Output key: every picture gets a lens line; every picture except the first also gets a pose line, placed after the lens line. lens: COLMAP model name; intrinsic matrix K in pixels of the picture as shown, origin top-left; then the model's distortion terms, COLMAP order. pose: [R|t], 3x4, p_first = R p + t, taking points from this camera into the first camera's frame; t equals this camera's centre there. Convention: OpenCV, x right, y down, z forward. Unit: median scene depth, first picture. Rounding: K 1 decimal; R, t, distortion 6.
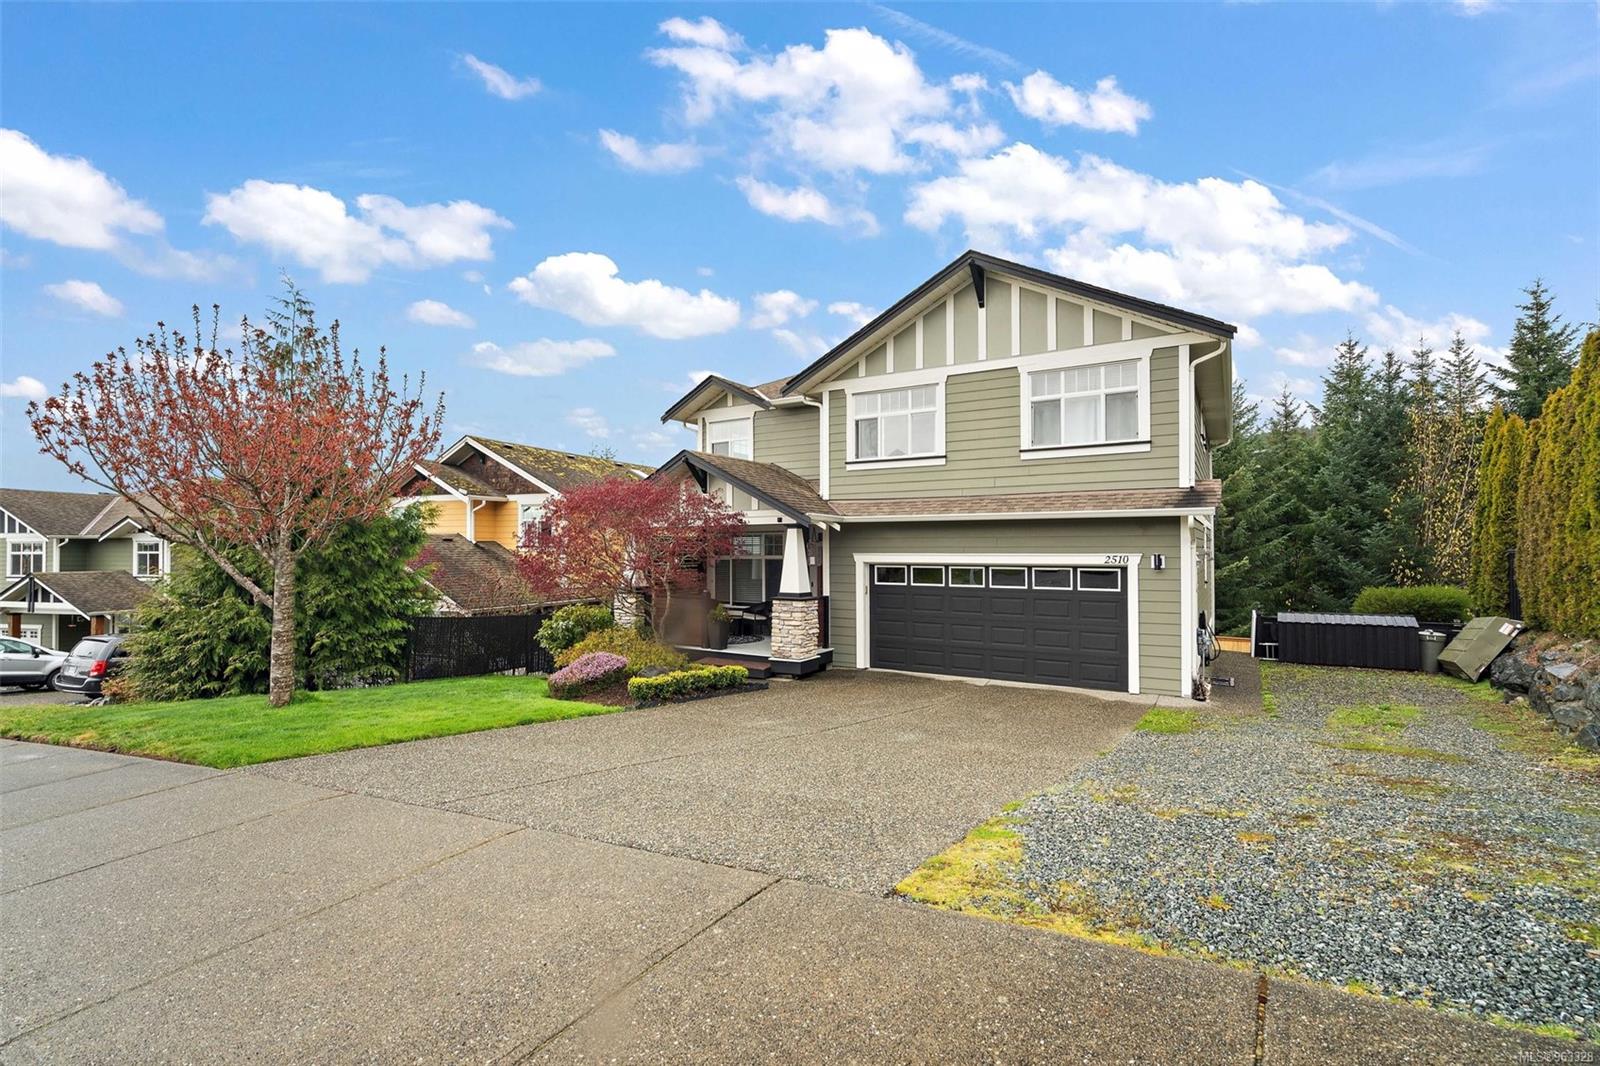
lens RADIAL K [[732.8, 0, 800.0], [0, 732.8, 533.0], [0, 0, 1]] dist [-0.000915, 0.000004]
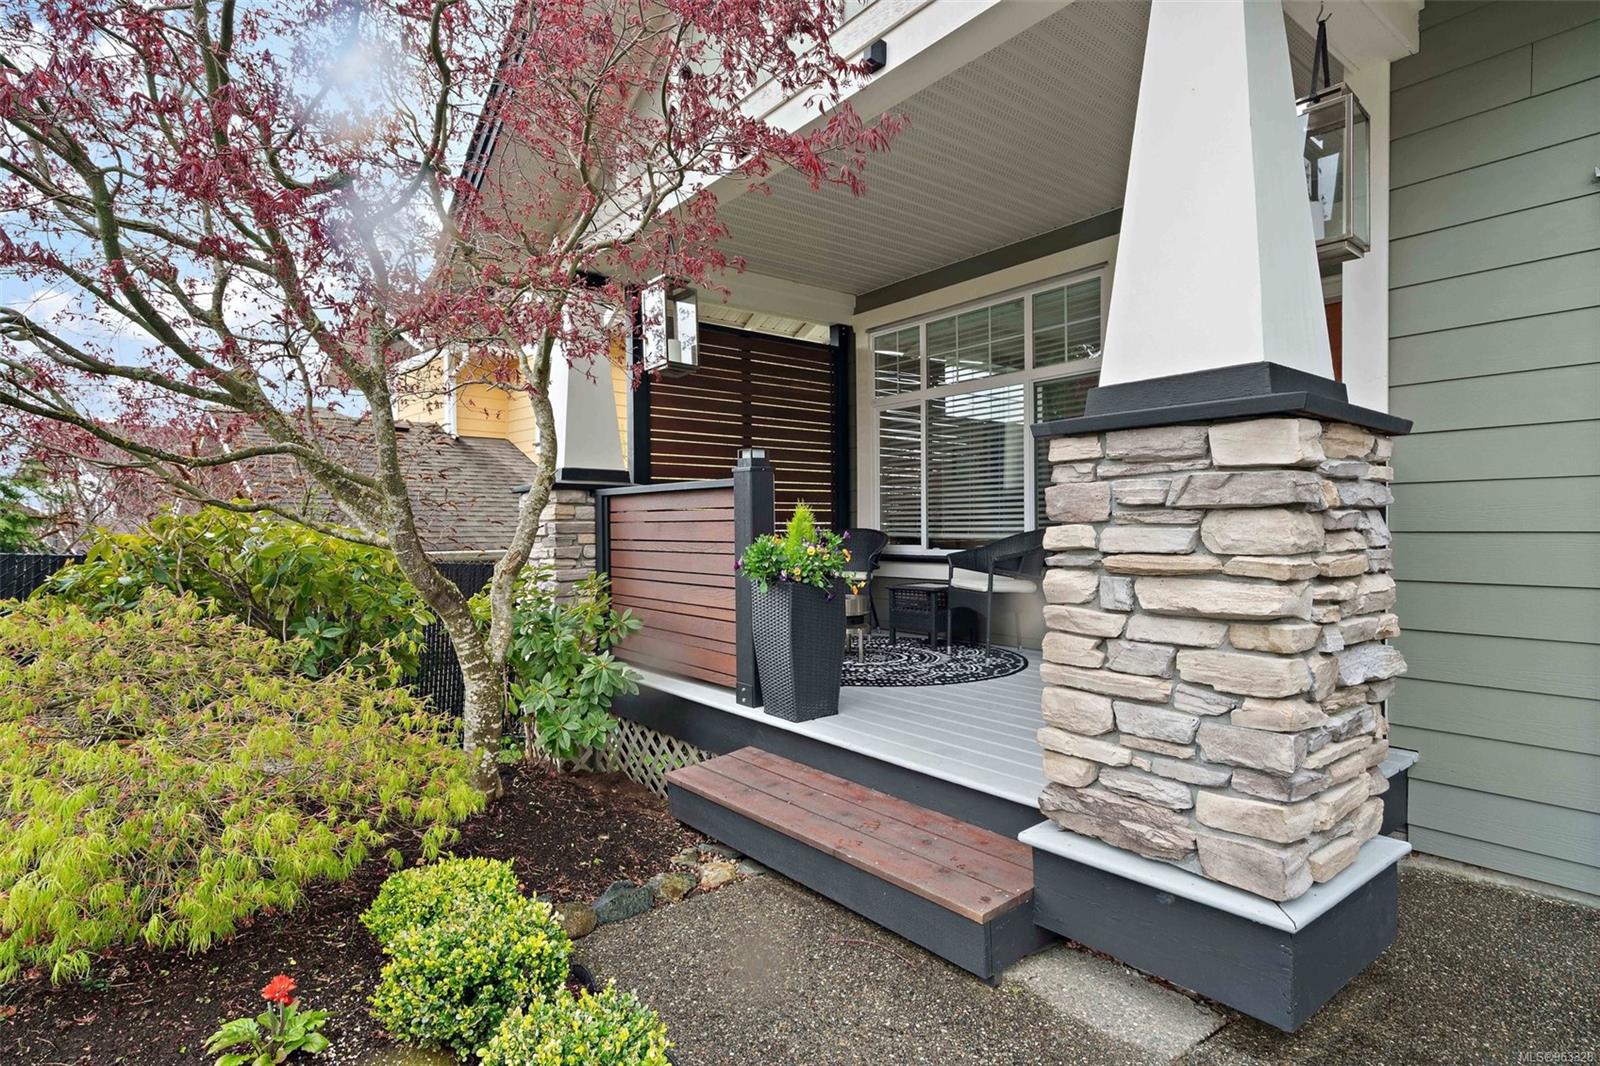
lens RADIAL K [[823.7, 0, 800.0], [0, 823.7, 533.0], [0, 0, 1]] dist [0.000508, 0.000050]
pose [[0.939146, -0.001865, -0.343513, -0.028542], [0.010755, 0.999655, 0.023976, 0.109463], [0.343349, -0.026211, 0.938842, 0.856605]]
